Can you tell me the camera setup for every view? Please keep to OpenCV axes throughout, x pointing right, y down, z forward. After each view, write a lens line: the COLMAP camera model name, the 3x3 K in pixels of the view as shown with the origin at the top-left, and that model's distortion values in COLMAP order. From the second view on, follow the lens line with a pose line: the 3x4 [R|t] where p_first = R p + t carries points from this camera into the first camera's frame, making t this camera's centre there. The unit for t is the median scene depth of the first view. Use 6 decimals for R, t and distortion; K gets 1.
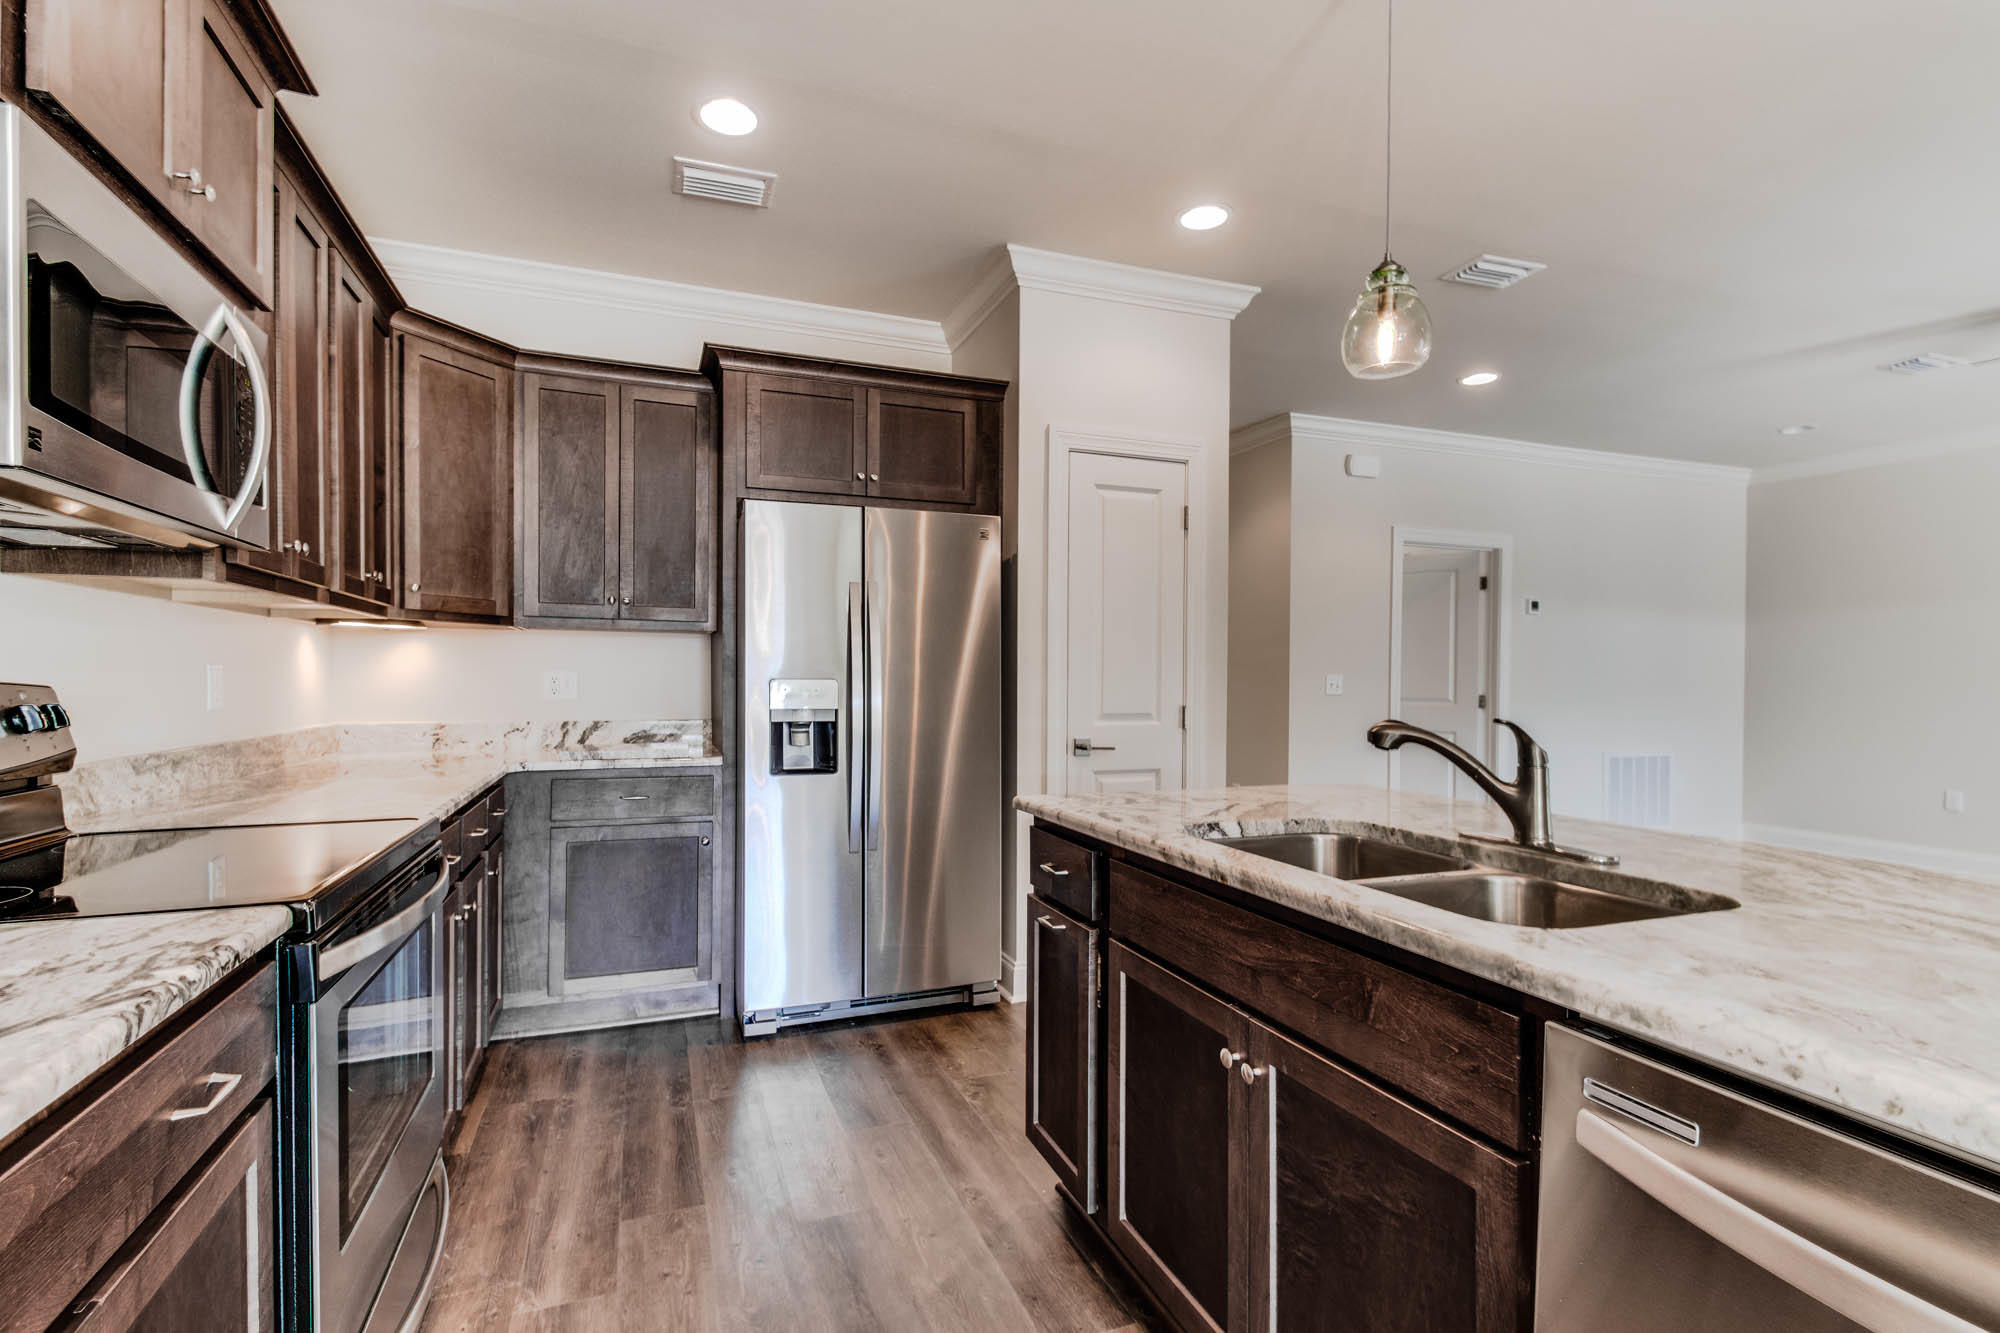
lens RADIAL K [[914.2, 0, 979.3], [0, 914.2, 685.0], [0, 0, 1]] dist [0.022761, -0.009742]
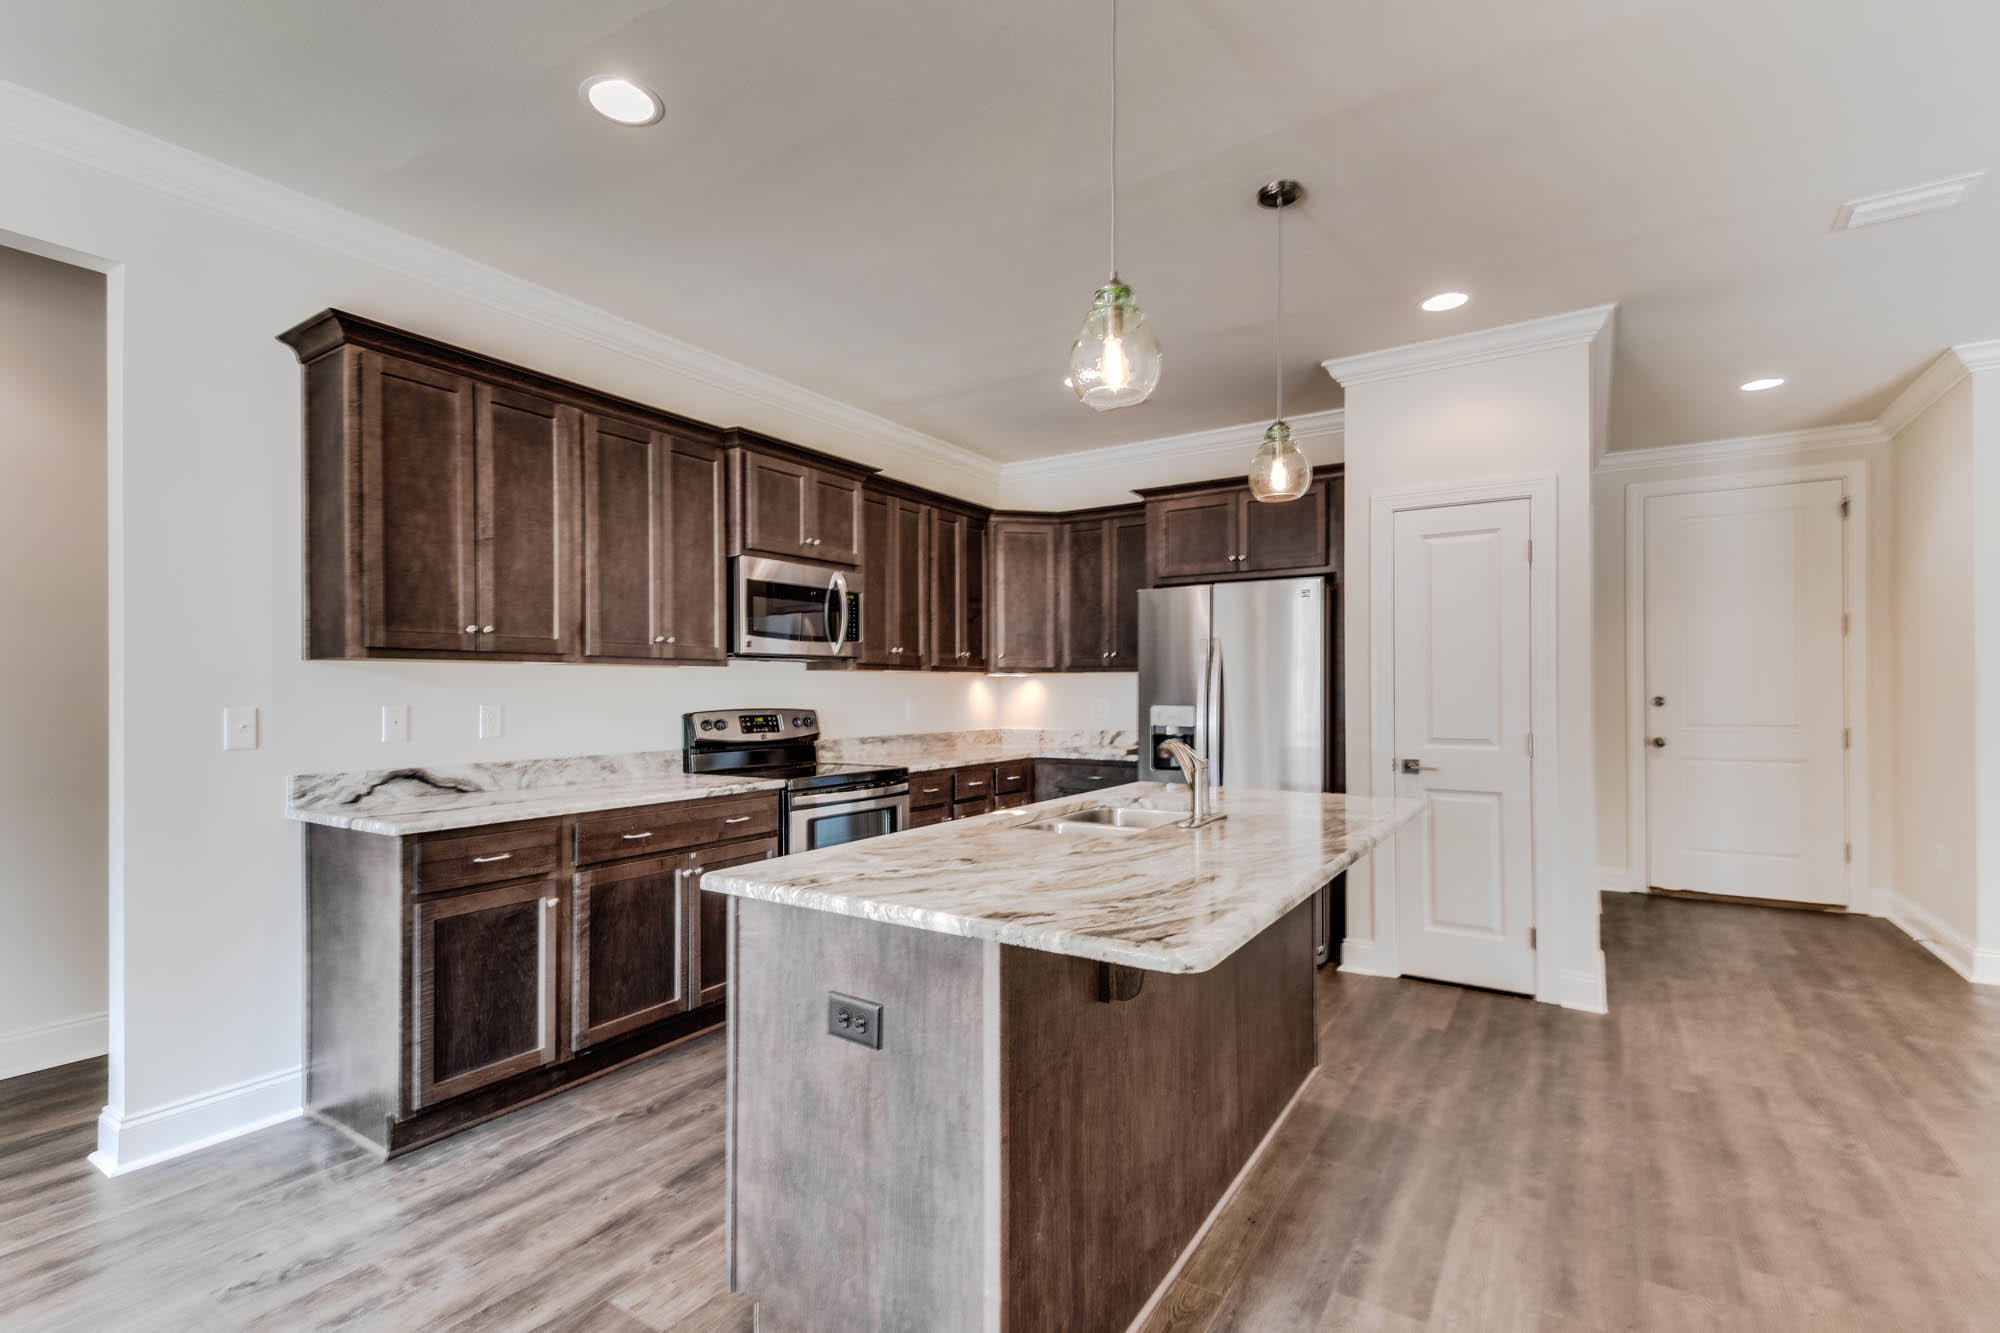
lens RADIAL K [[914.2, 0, 981.6], [0, 914.2, 682.8], [0, 0, 1]] dist [0.022761, -0.009742]
pose [[0.589246, -0.012189, -0.807862, 0.818597], [-0.001362, 0.999870, -0.016080, -0.019480], [0.807953, 0.010576, 0.589152, -0.124425]]
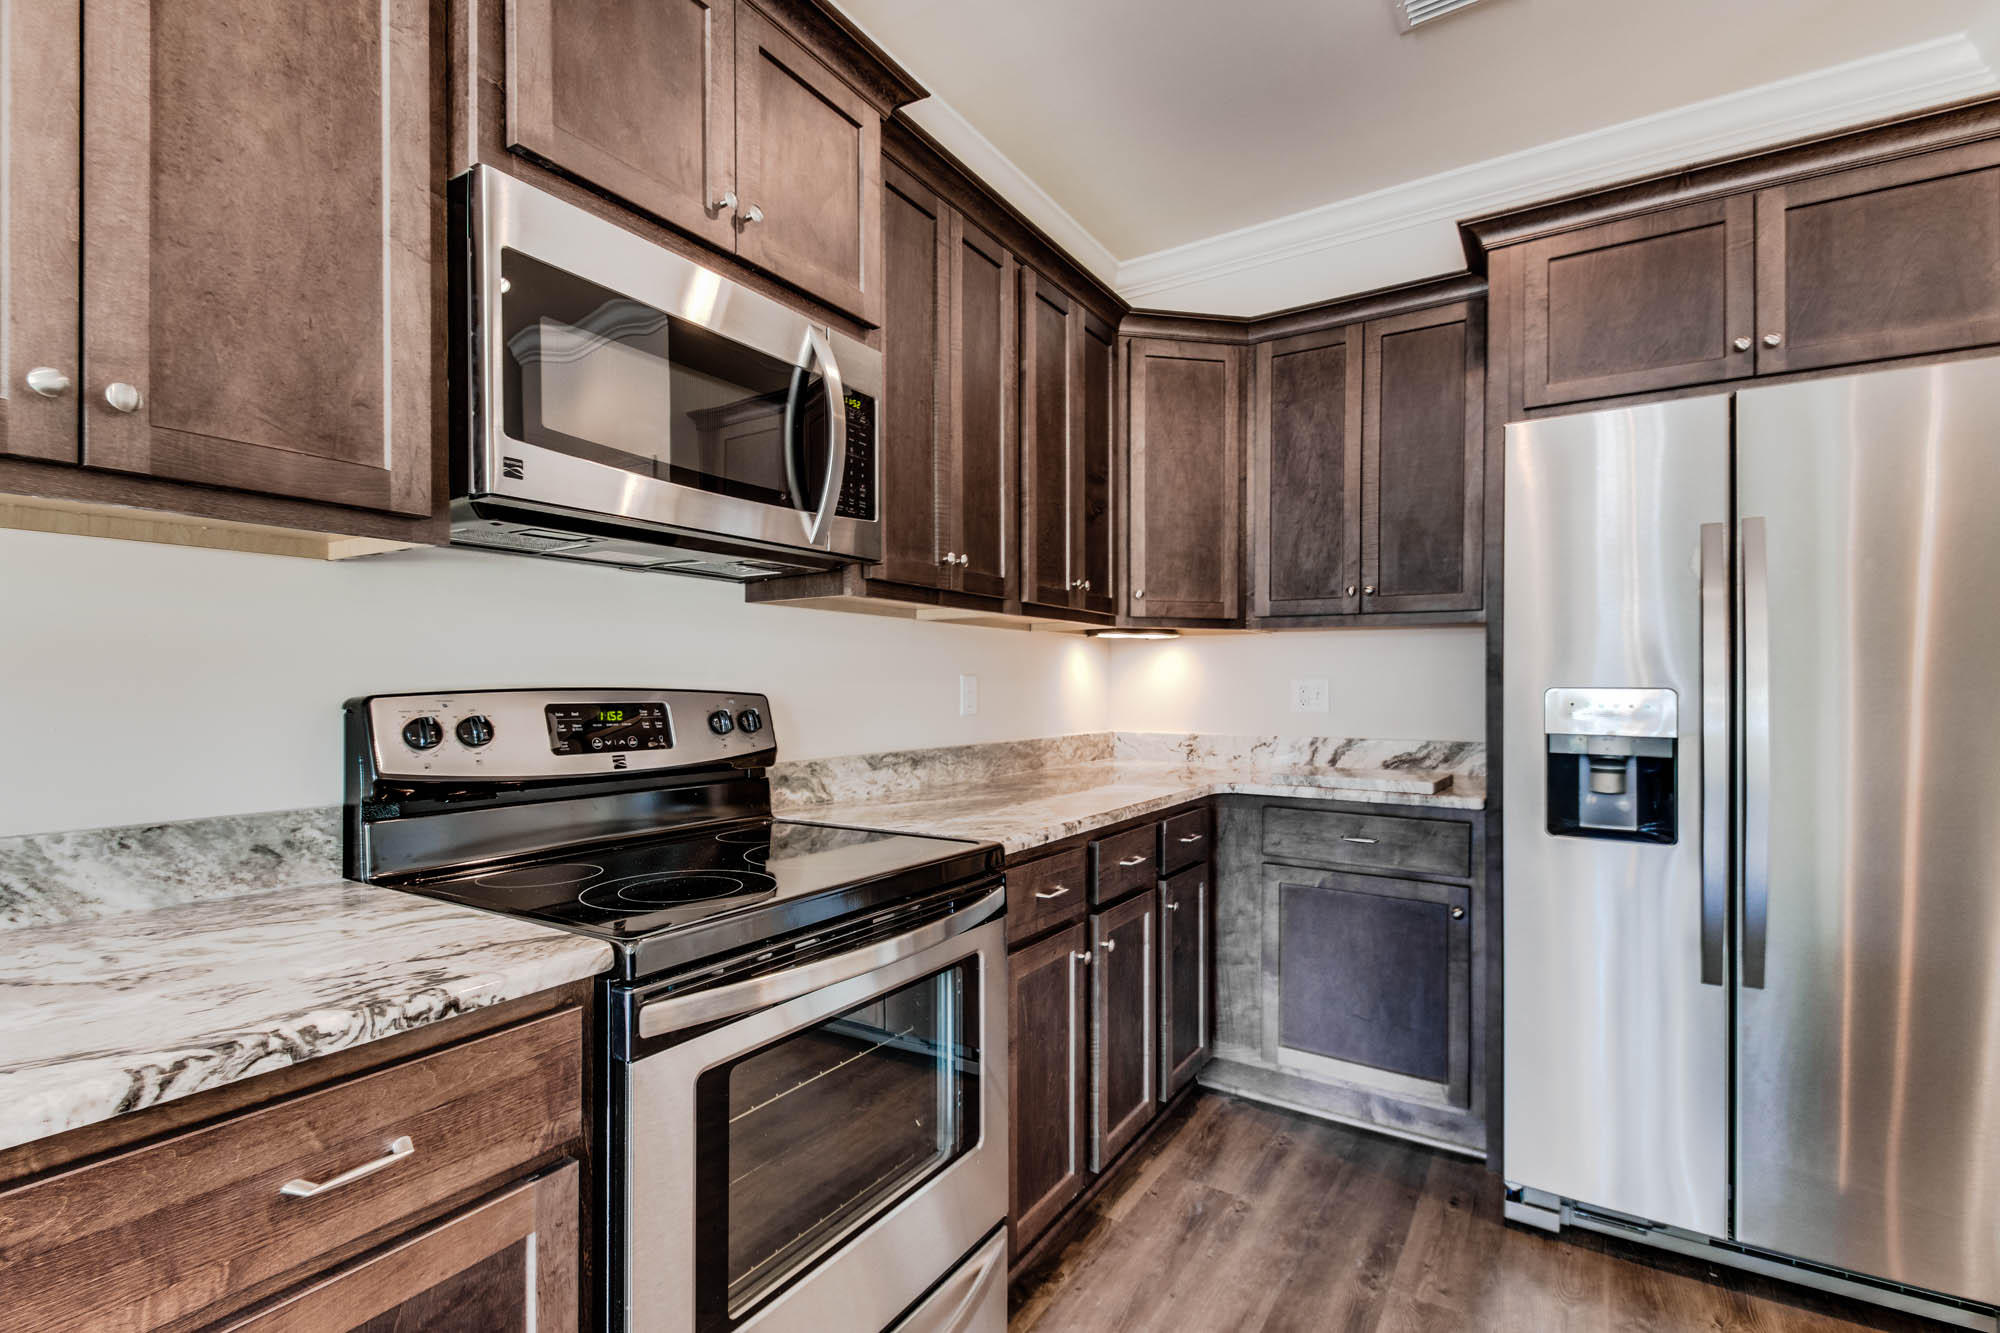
lens RADIAL K [[914.2, 0, 984.0], [0, 914.2, 682.6], [0, 0, 1]] dist [0.022761, -0.009742]
pose [[0.597171, -0.005938, -0.802092, 0.060968], [-0.004890, 0.999927, -0.011043, -0.000782], [0.802099, 0.010517, 0.597098, 0.272956]]
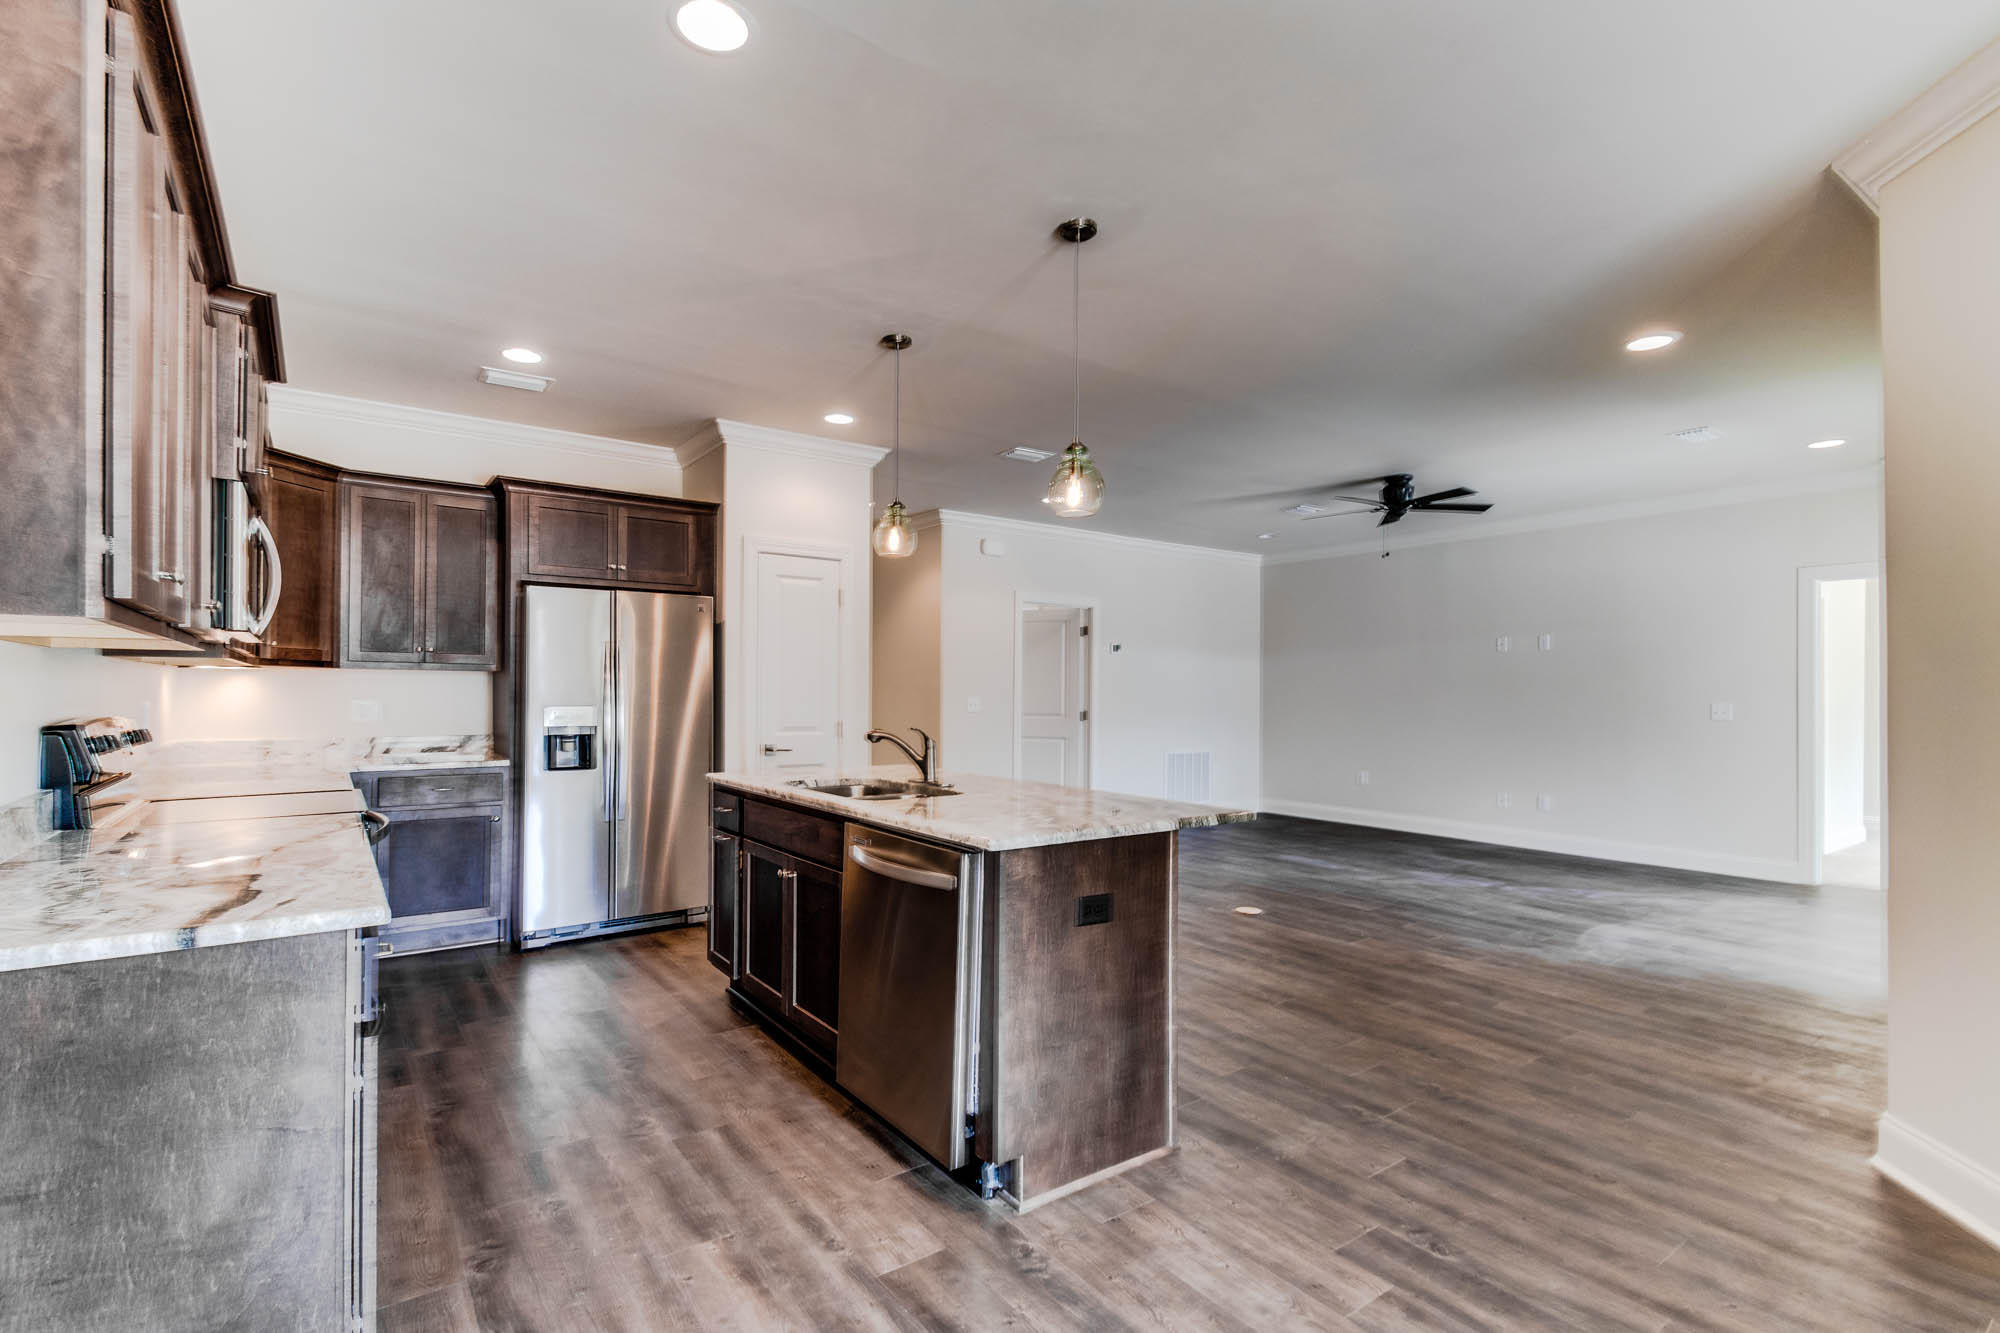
lens RADIAL K [[914.2, 0, 977.1], [0, 914.2, 683.2], [0, 0, 1]] dist [0.022761, -0.009742]
pose [[0.966797, 0.001914, 0.255537, 0.065362], [0.002291, 0.999867, -0.016158, -0.017880], [-0.255533, 0.016207, 0.966664, -0.603557]]
